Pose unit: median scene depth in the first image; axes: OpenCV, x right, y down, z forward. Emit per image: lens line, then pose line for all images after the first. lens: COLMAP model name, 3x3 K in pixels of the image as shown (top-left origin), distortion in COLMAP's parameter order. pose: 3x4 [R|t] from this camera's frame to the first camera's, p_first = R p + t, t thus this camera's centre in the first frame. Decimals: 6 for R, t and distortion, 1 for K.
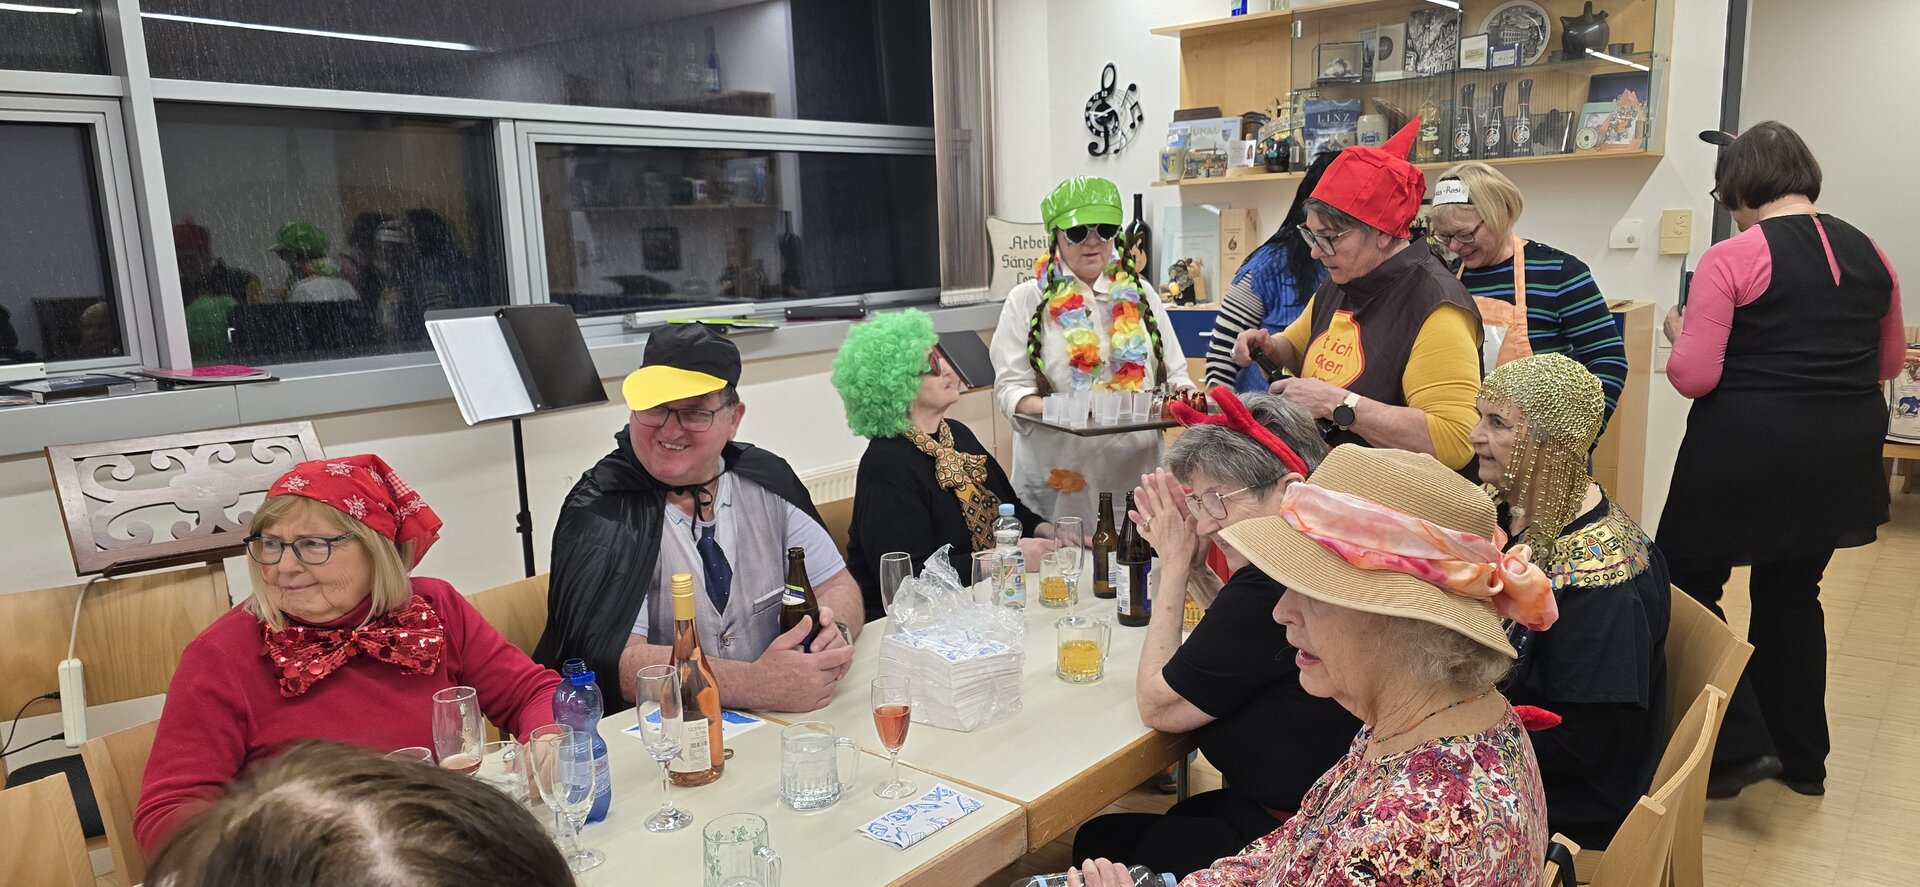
lens RADIAL K [[1297.5, 0, 960.5], [0, 1297.5, 492.0], [0, 0, 1]] dist [-0.001465, -0.002006]
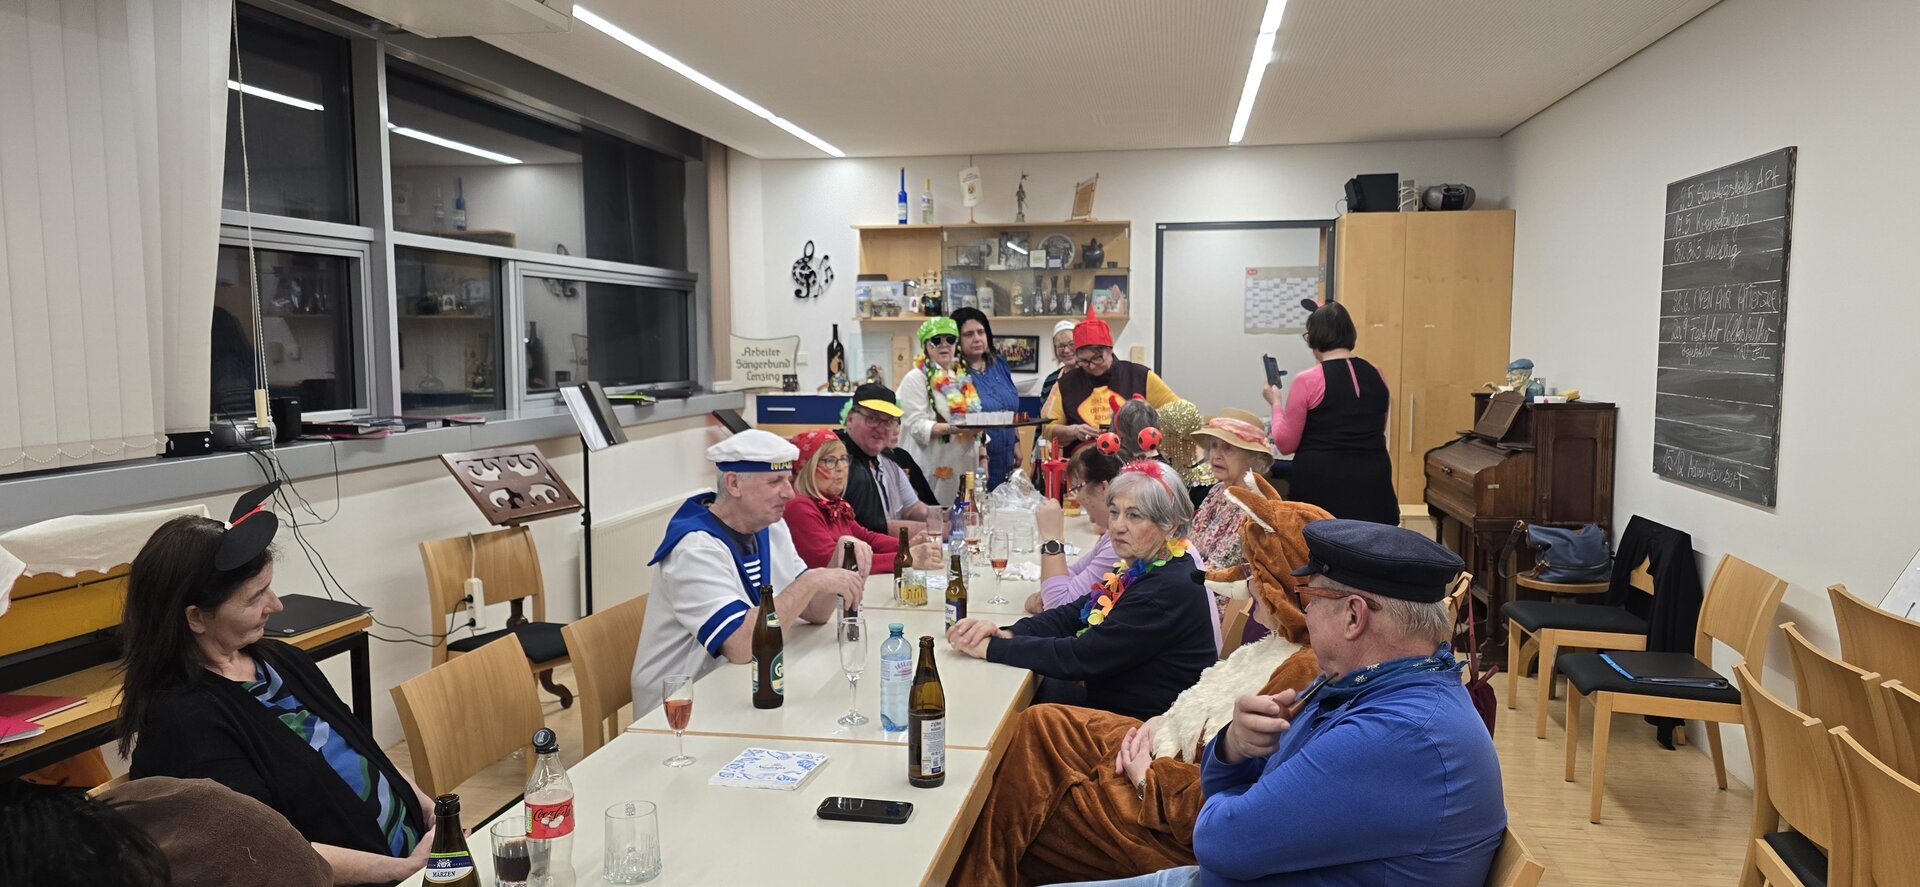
lens RADIAL K [[1297.5, 0, 960.5], [0, 1297.5, 492.0], [0, 0, 1]] dist [-0.001465, -0.002006]
pose [[0.865254, -0.022062, 0.500849, -0.563769], [0.065650, 0.995415, -0.069569, 0.101312], [-0.497017, 0.093076, 0.862735, -0.452556]]
